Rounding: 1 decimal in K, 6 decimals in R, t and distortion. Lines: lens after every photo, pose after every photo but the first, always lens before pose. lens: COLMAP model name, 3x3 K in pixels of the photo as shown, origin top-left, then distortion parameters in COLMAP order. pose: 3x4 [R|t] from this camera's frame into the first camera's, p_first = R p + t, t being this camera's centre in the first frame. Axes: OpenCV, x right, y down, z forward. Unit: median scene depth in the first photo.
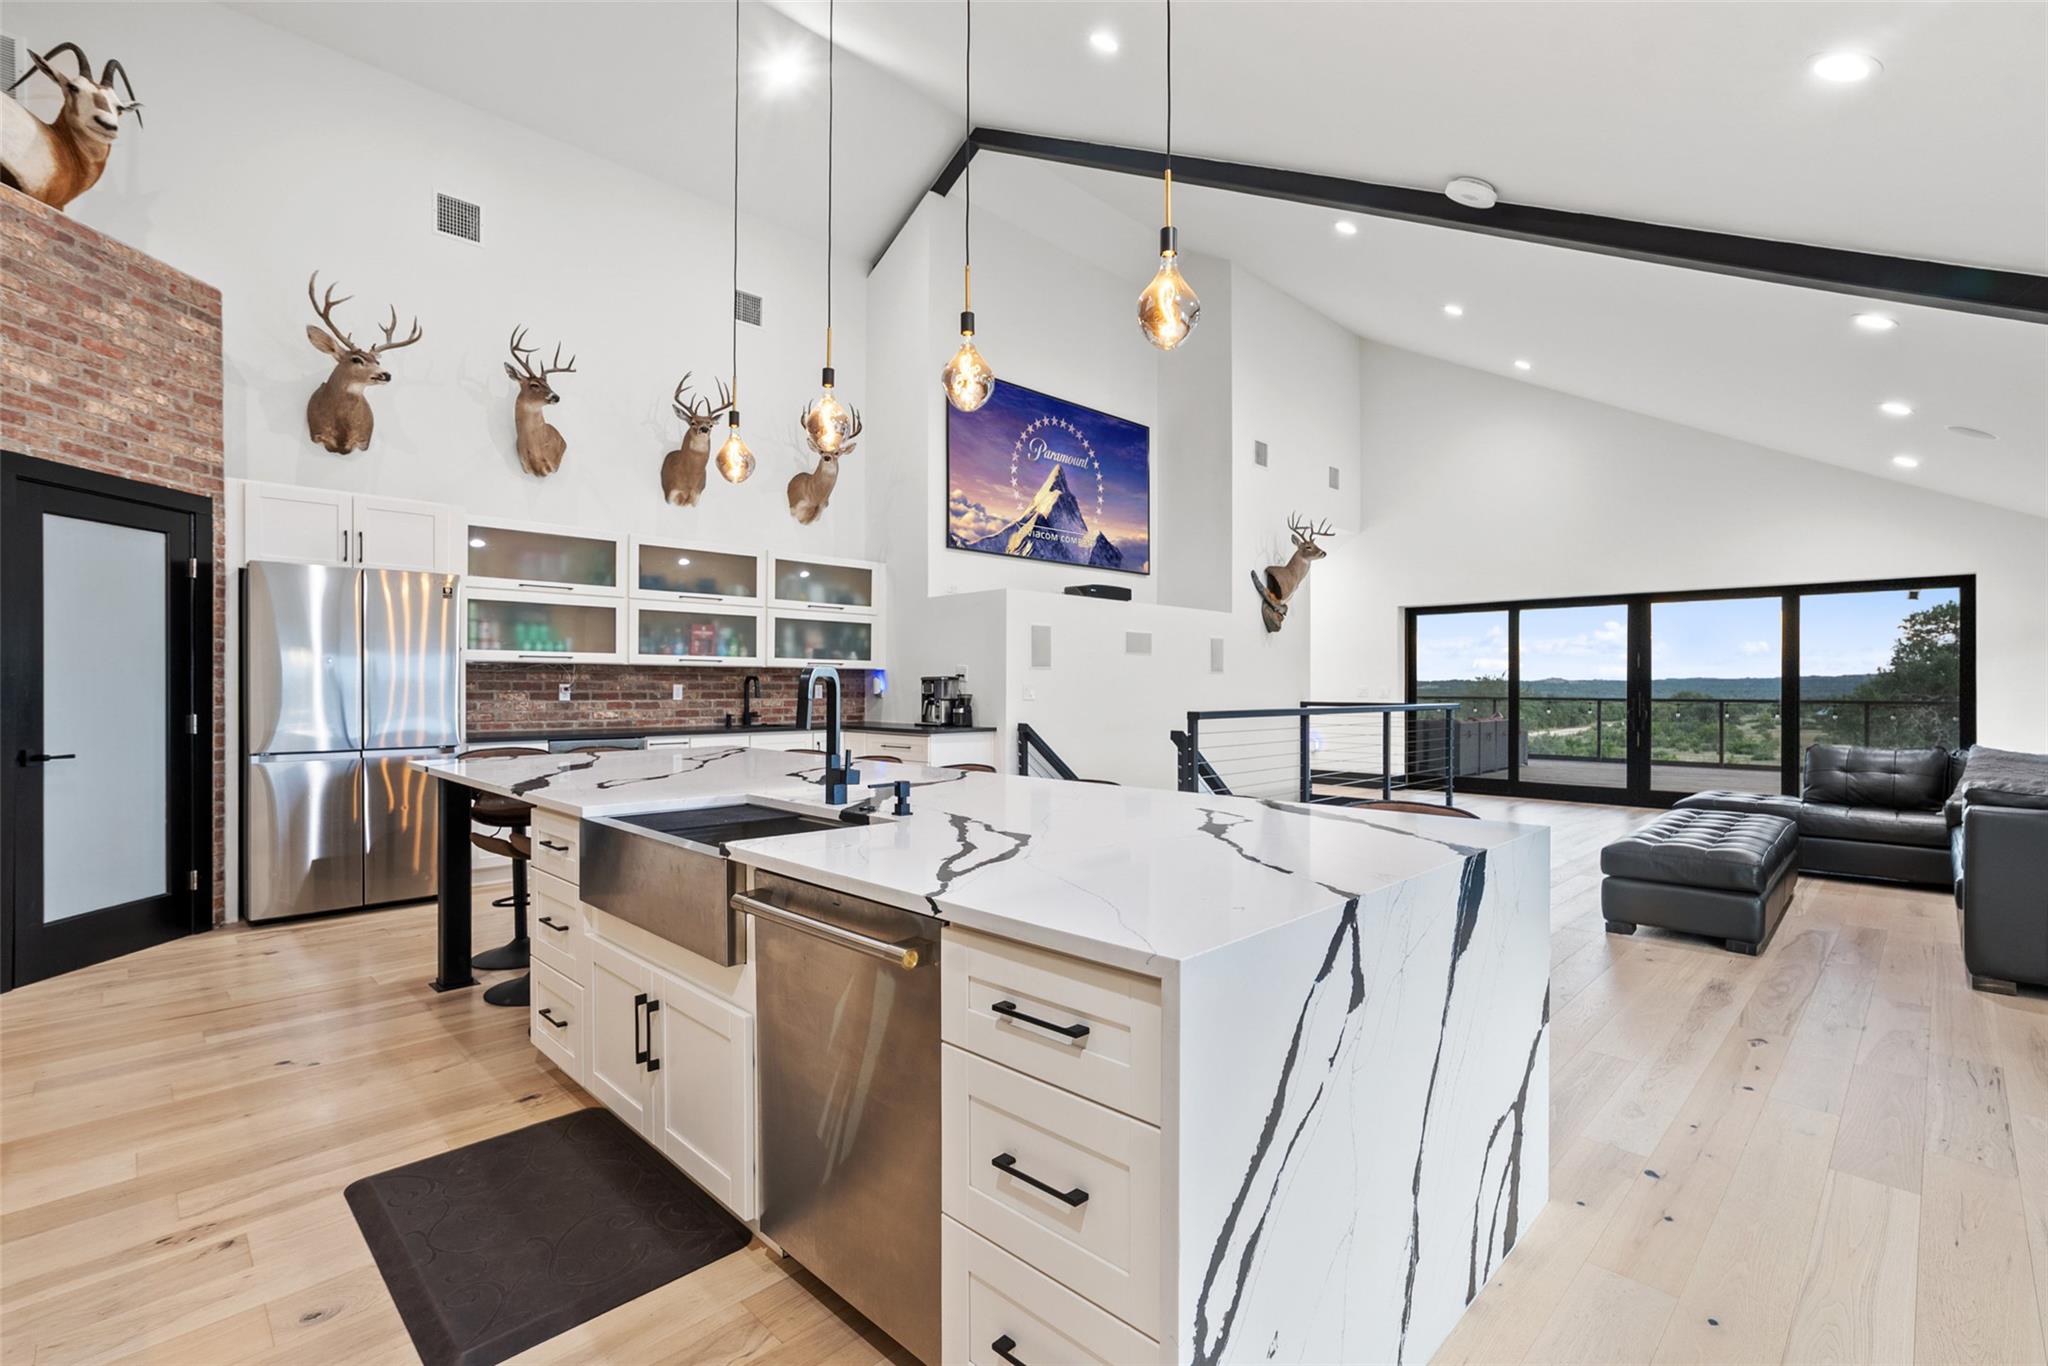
lens RADIAL K [[928.2, 0, 1025.8], [0, 928.2, 686.9], [0, 0, 1]] dist [0.016932, 0.001181]
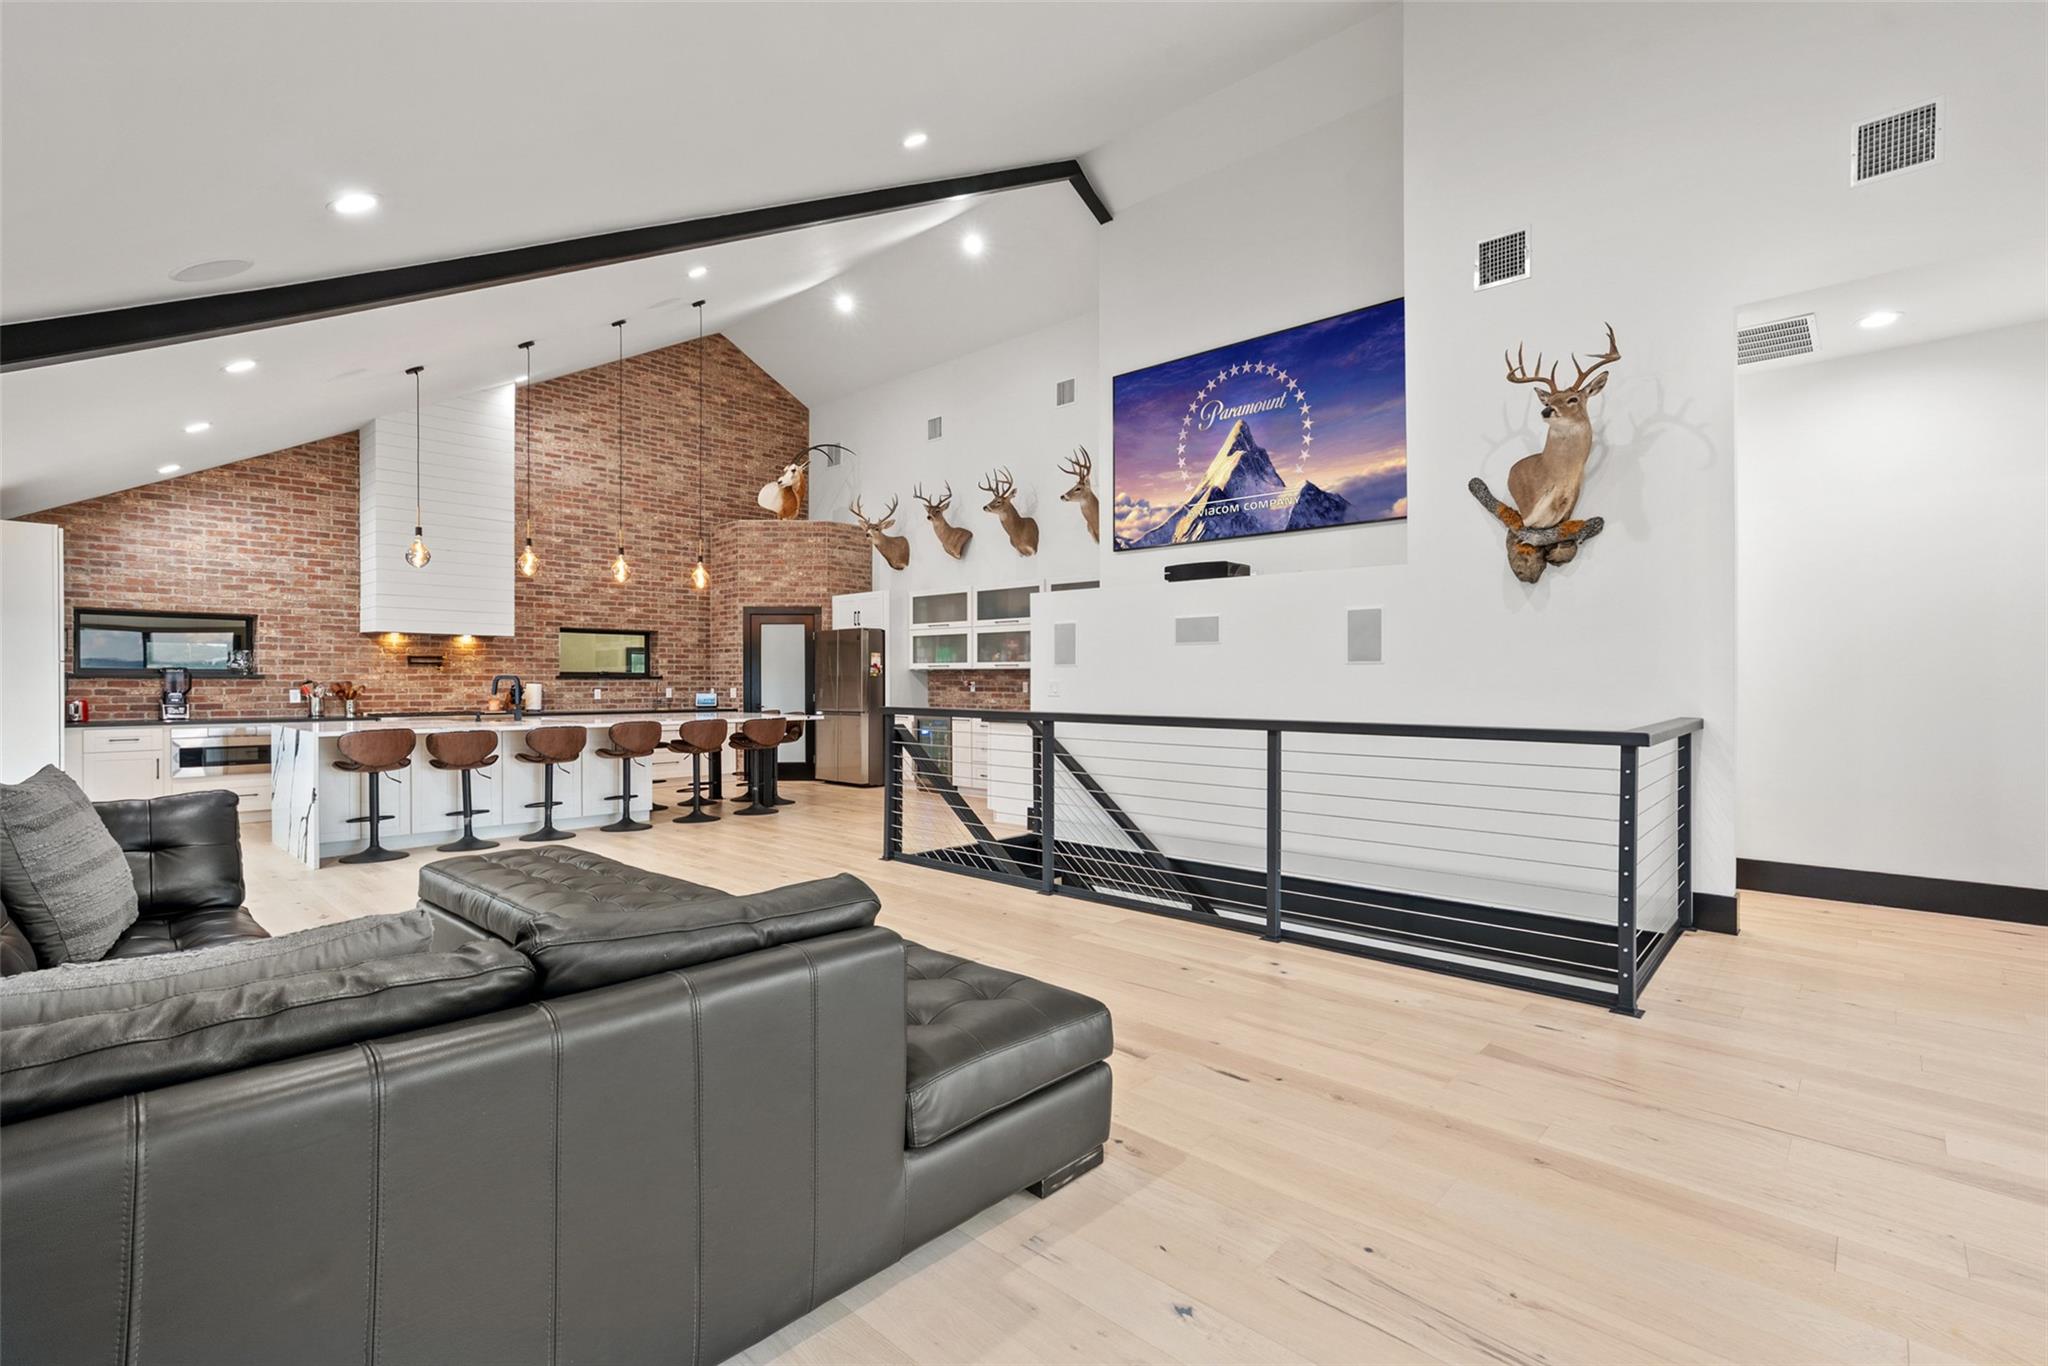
lens RADIAL K [[928.2, 0, 1032.2], [0, 928.2, 689.6], [0, 0, 1]] dist [0.016932, 0.001181]
pose [[0.055731, 0.007895, -0.998415, 0.899279], [-0.004353, 0.999961, 0.007664, -0.001584], [0.998436, 0.003919, 0.055763, 0.797421]]
